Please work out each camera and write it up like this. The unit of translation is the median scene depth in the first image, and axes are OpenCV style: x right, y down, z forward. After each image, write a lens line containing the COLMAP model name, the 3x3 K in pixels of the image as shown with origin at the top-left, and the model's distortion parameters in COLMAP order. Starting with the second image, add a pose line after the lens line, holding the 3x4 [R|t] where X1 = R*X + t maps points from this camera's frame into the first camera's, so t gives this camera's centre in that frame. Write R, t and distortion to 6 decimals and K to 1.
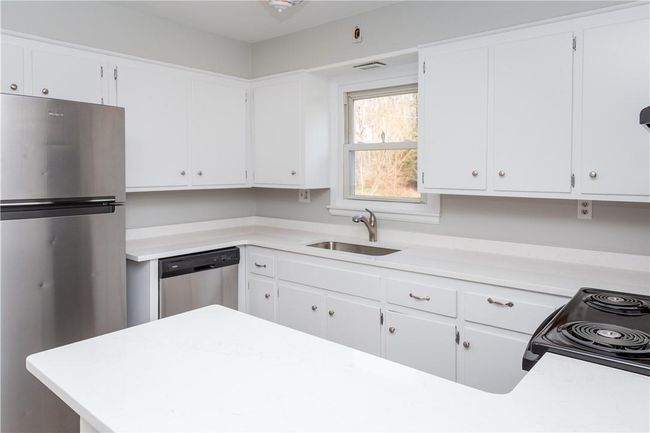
lens RADIAL K [[455.1, 0, 323.4], [0, 455.1, 172.1], [0, 0, 1]] dist [0.005866, -0.001122]
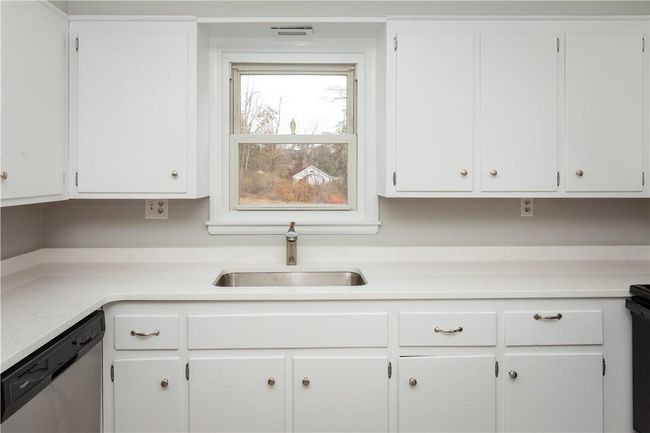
lens RADIAL K [[452.2, 0, 311.3], [0, 452.2, 164.9], [0, 0, 1]] dist [-0.000515, -0.001749]
pose [[0.748000, 0.007199, 0.663660, -0.364113], [0.006113, 0.999824, -0.017735, 0.000632], [-0.663671, 0.017323, 0.747824, 0.423374]]
